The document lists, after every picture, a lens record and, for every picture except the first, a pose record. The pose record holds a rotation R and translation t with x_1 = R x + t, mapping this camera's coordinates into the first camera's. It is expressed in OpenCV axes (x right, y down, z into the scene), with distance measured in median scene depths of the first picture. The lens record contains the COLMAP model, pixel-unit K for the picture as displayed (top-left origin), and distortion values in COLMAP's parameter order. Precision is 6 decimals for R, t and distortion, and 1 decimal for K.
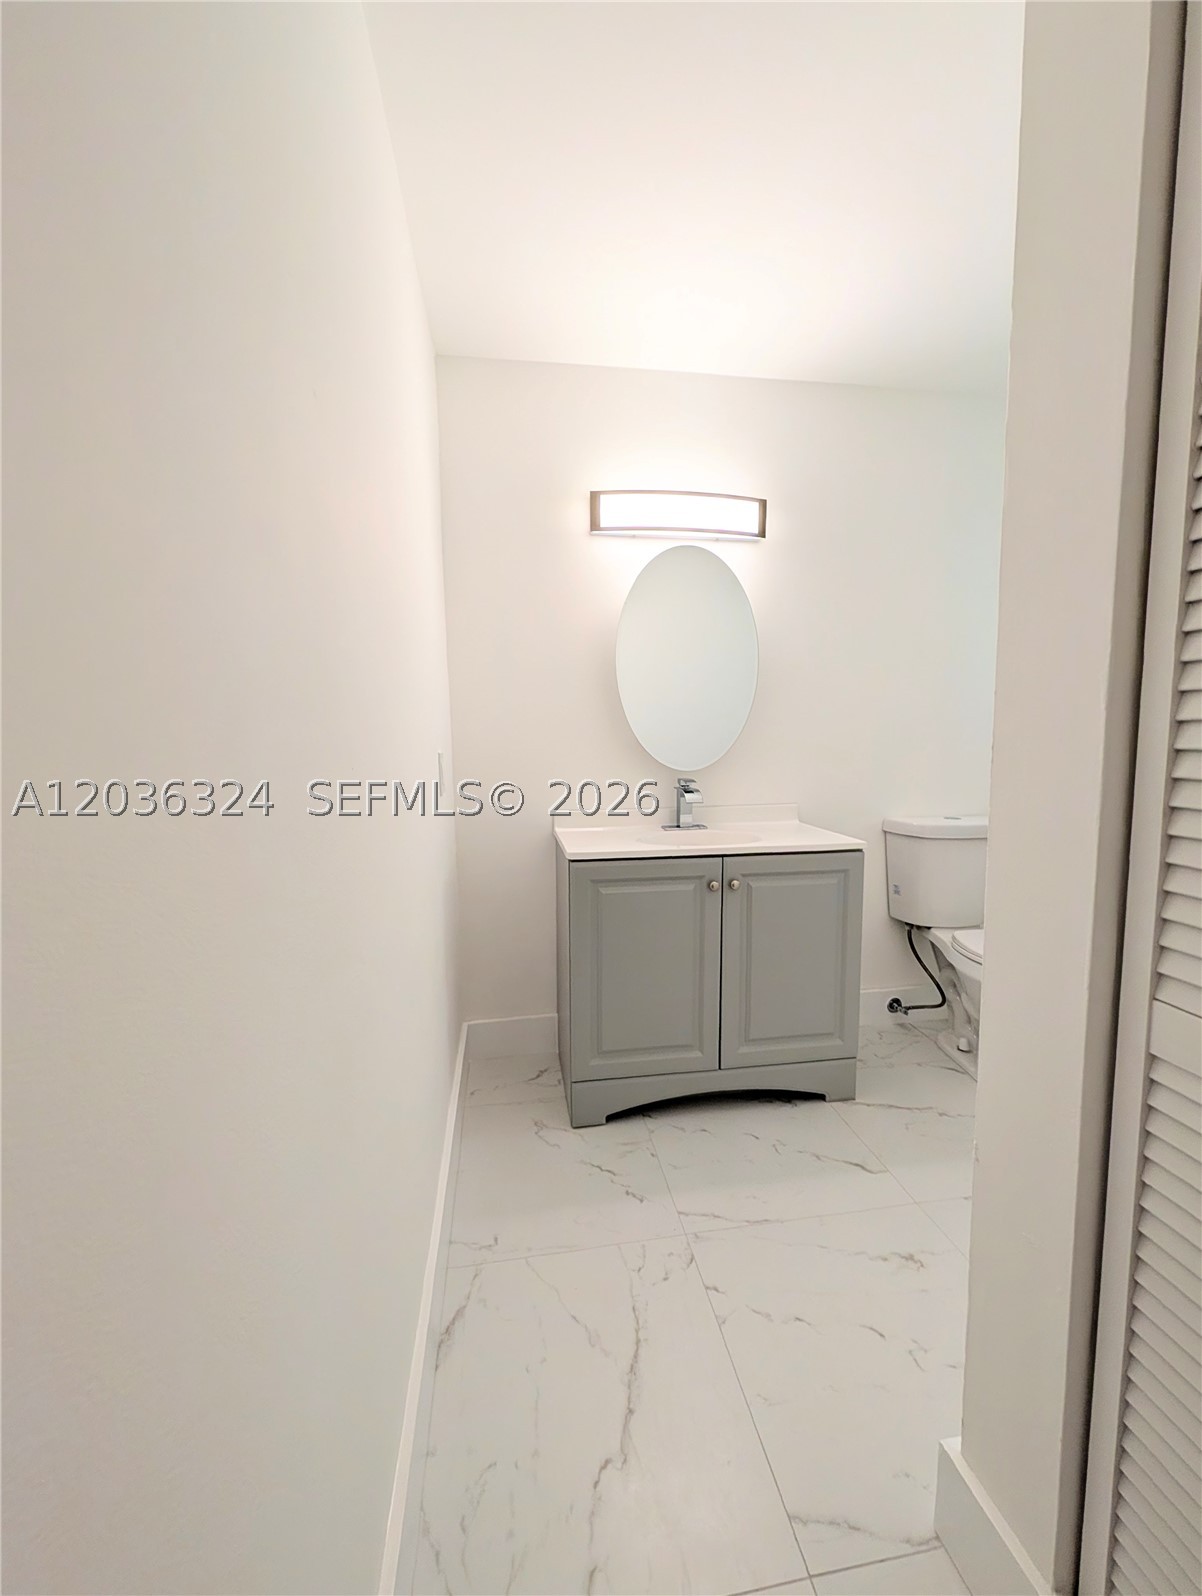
lens RADIAL K [[611.5, 0, 597.0], [0, 611.5, 790.2], [0, 0, 1]] dist [0.000003, -0.000110]
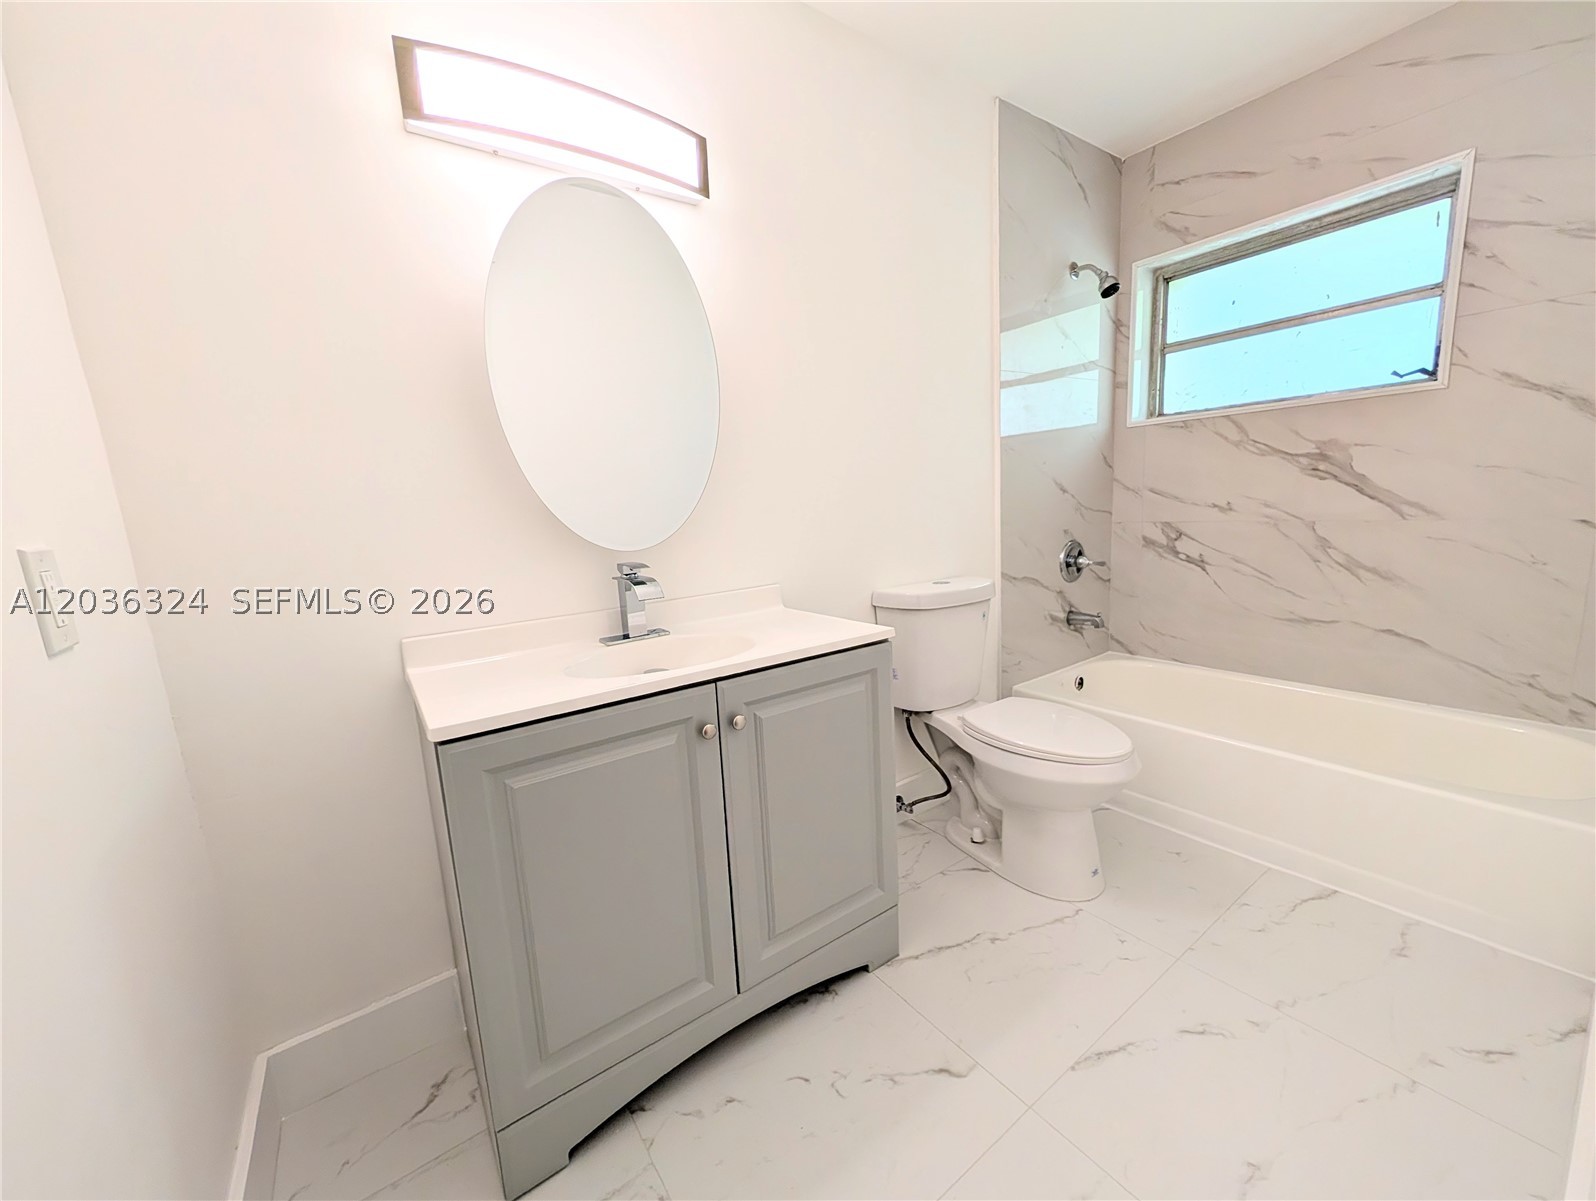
lens RADIAL K [[611.5, 0, 793.6], [0, 611.5, 607.2], [0, 0, 1]] dist [0.000003, -0.000110]
pose [[0.889191, -0.115451, 0.442730, 0.006355], [0.087774, 0.992711, 0.082581, -0.010635], [-0.449038, -0.034570, 0.892844, 0.343734]]
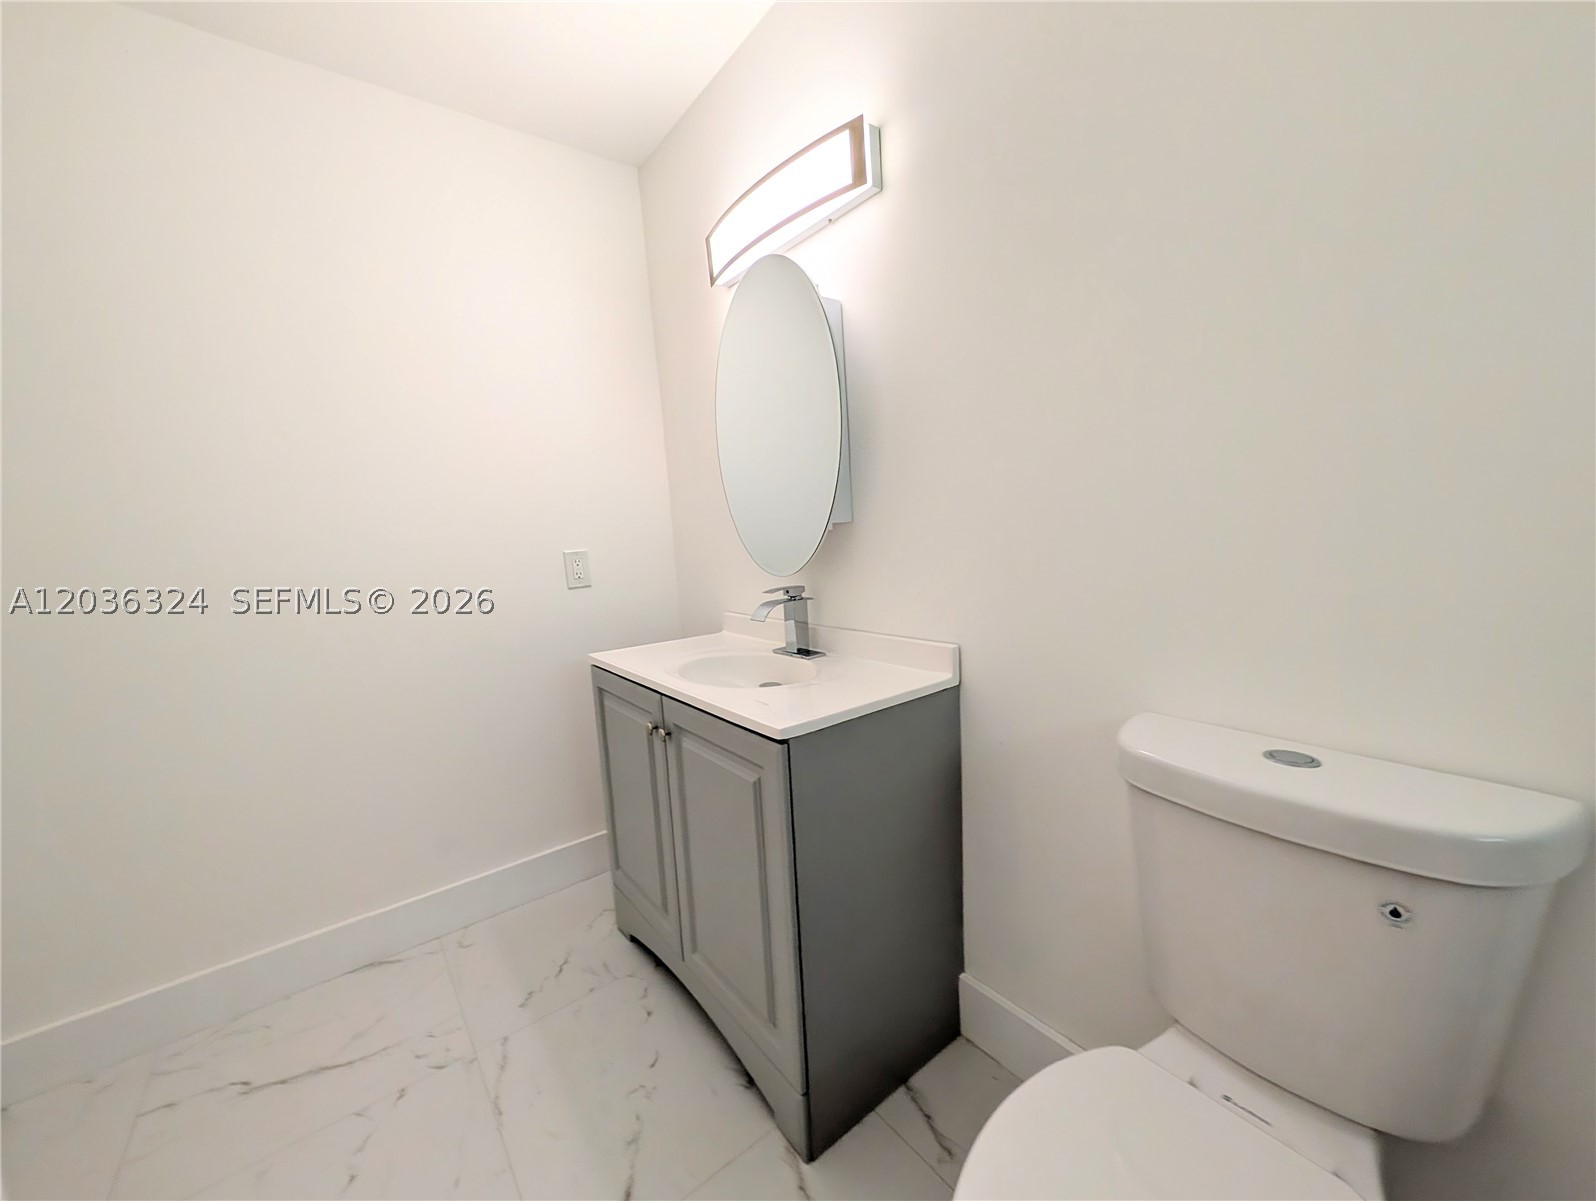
lens RADIAL K [[615.6, 0, 793.6], [0, 615.6, 605.2], [0, 0, 1]] dist [0.002418, 0.000159]
pose [[0.489303, 0.095124, -0.866910, 0.800357], [-0.024347, 0.995136, 0.095452, -0.068280], [0.871774, -0.025598, 0.489239, 0.655948]]
